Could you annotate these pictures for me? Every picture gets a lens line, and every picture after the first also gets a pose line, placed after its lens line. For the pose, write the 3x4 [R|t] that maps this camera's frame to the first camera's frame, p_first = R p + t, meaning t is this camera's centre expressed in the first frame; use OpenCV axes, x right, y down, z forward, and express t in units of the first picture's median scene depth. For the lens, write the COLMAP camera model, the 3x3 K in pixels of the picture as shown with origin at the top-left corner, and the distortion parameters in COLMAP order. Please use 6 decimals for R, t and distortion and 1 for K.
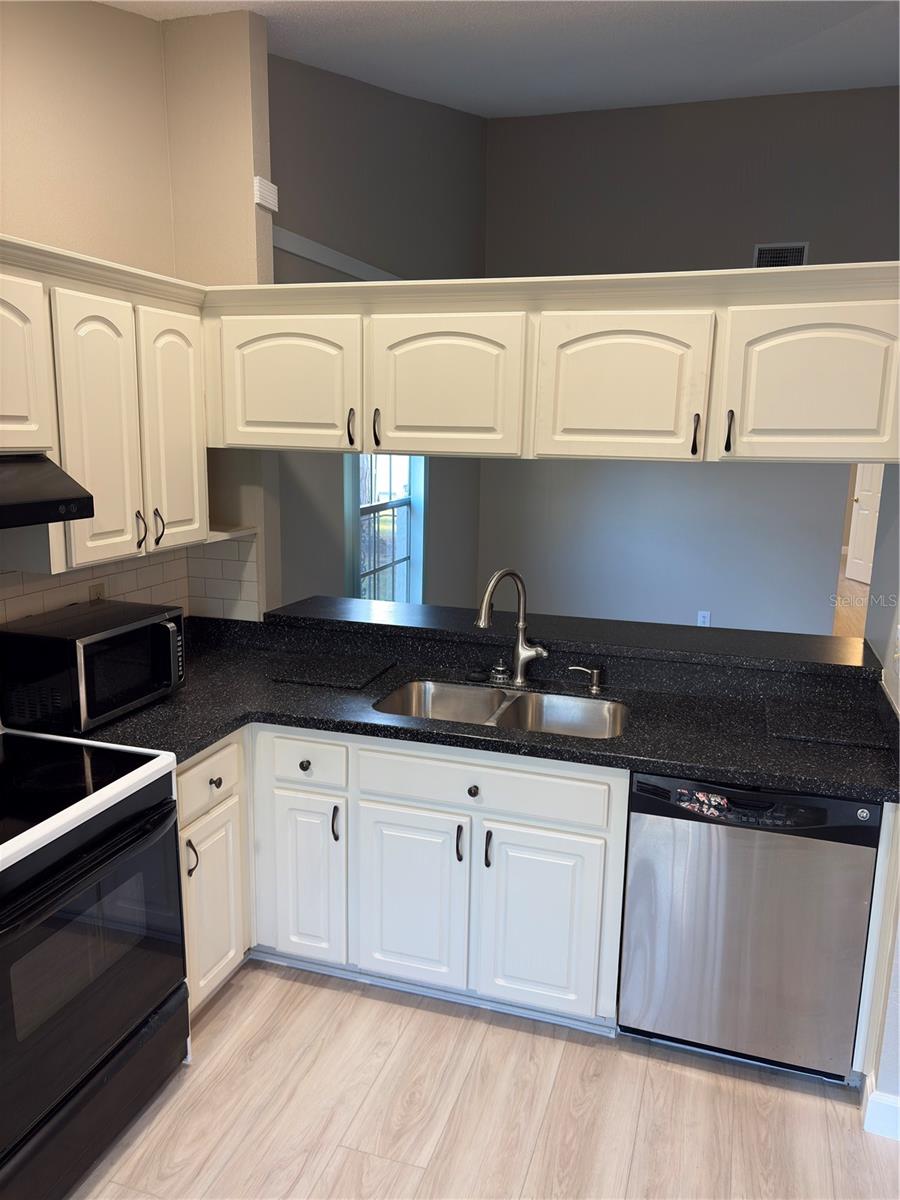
lens RADIAL K [[920.3, 0, 440.9], [0, 920.3, 580.4], [0, 0, 1]] dist [0.003979, 0.007417]
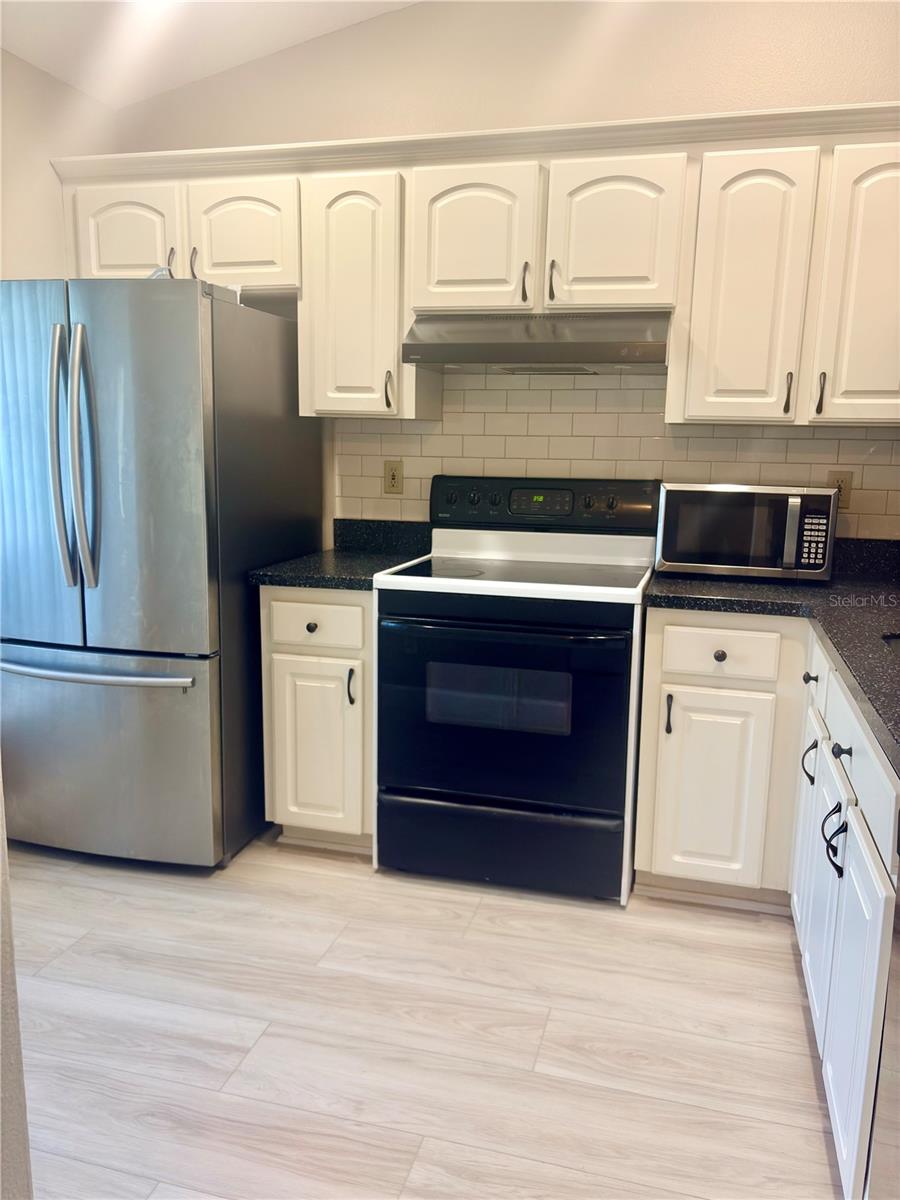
lens RADIAL K [[920.3, 0, 440.9], [0, 920.3, 580.4], [0, 0, 1]] dist [0.003979, 0.007417]
pose [[0.040673, 0.138358, -0.989547, 0.699289], [-0.189946, 0.973377, 0.128290, 0.088686], [0.980952, 0.182743, 0.065871, 0.706579]]
